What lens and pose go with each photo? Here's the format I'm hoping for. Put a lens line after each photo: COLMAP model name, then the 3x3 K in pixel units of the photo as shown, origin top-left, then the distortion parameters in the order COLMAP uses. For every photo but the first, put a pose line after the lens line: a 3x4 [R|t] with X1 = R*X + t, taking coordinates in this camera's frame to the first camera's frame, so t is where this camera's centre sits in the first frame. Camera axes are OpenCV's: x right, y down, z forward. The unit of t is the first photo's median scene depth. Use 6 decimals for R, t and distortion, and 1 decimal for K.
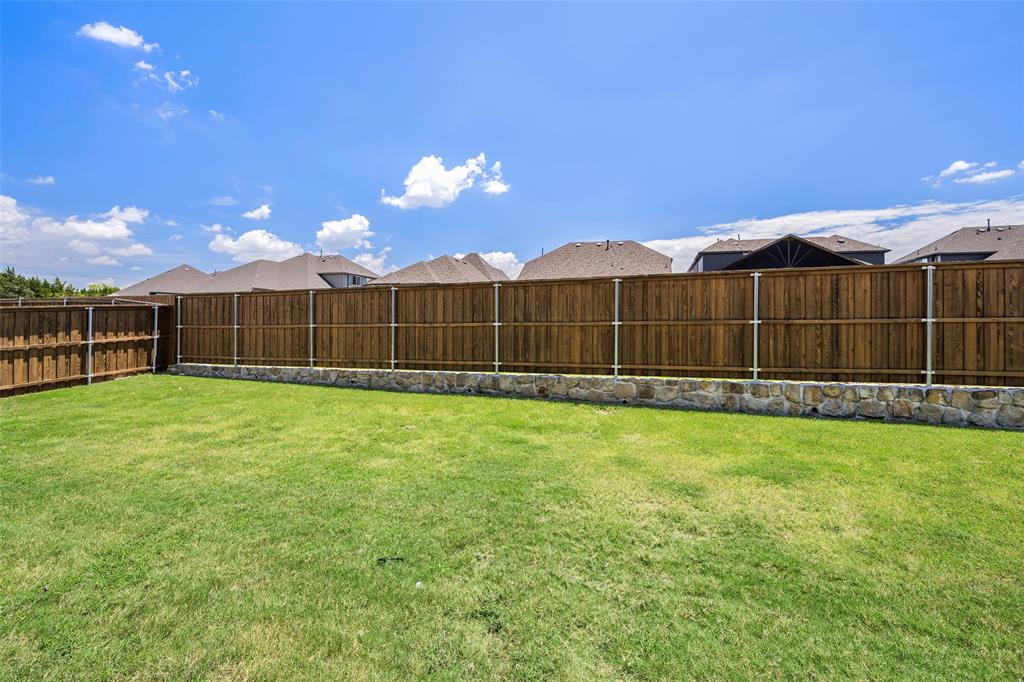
lens RADIAL K [[428.6, 0, 555.1], [0, 428.6, 316.9], [0, 0, 1]] dist [-0.004499, -0.000954]
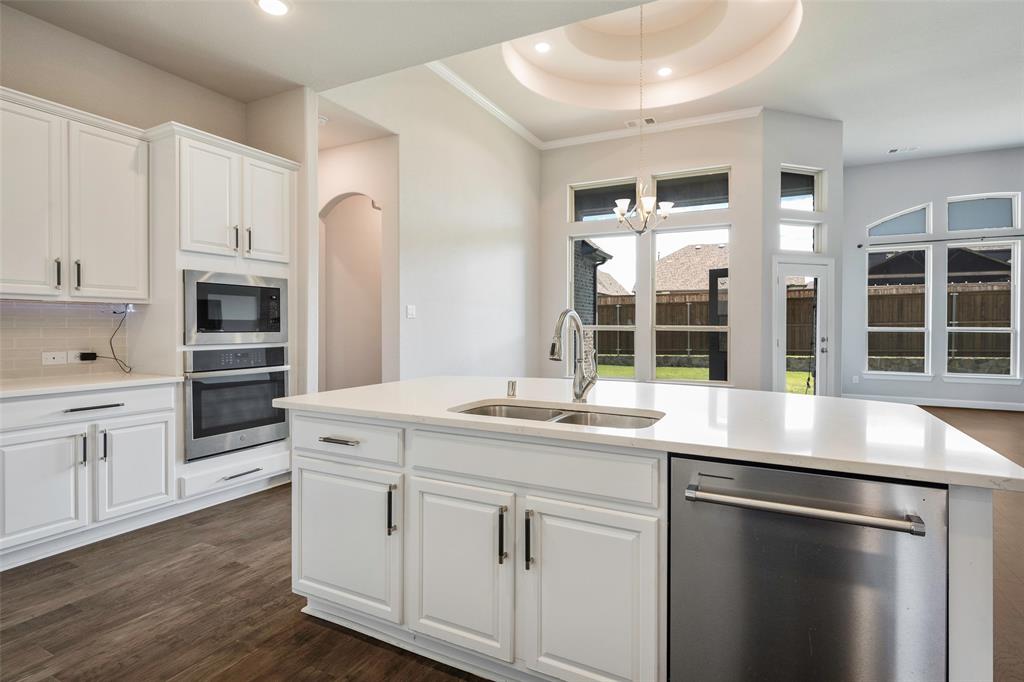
lens RADIAL K [[524.6, 0, 516.5], [0, 524.6, 328.8], [0, 0, 1]] dist [-0.000057, 0.000085]
pose [[0.971203, -0.004193, -0.238217, -0.399156], [0.006956, 0.999918, 0.010761, -0.002607], [0.238153, -0.012109, 0.971152, -1.560999]]
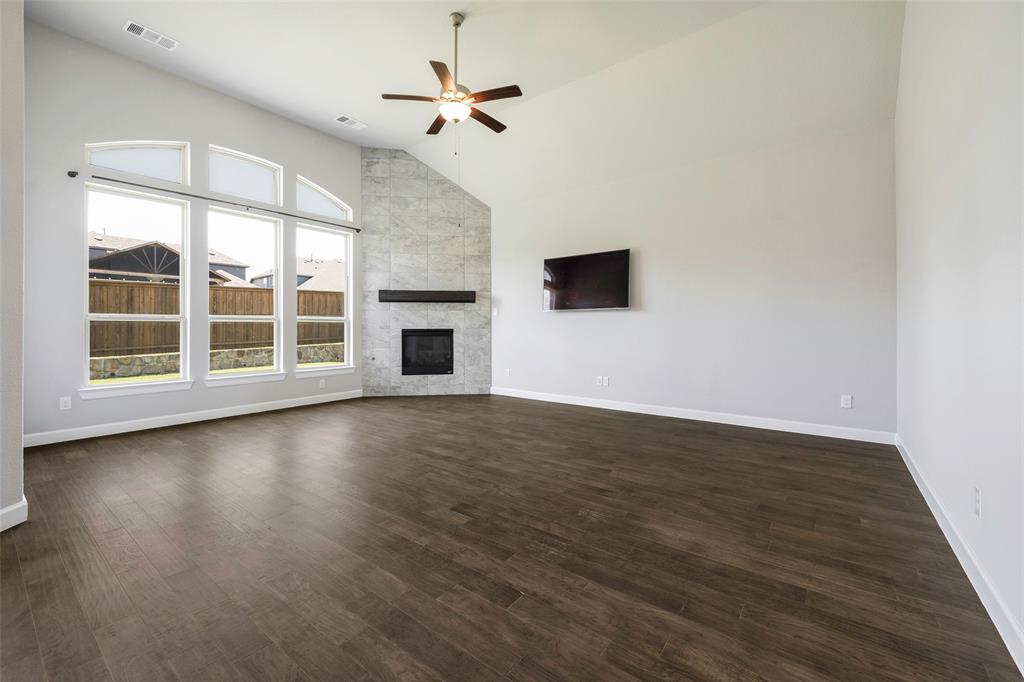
lens RADIAL K [[428.6, 0, 509.4], [0, 428.6, 326.7], [0, 0, 1]] dist [-0.004499, -0.000954]
pose [[0.423663, -0.008042, 0.905784, -0.173255], [-0.003844, 0.999936, 0.010676, 0.024786], [-0.905812, -0.008004, 0.423605, -0.925342]]
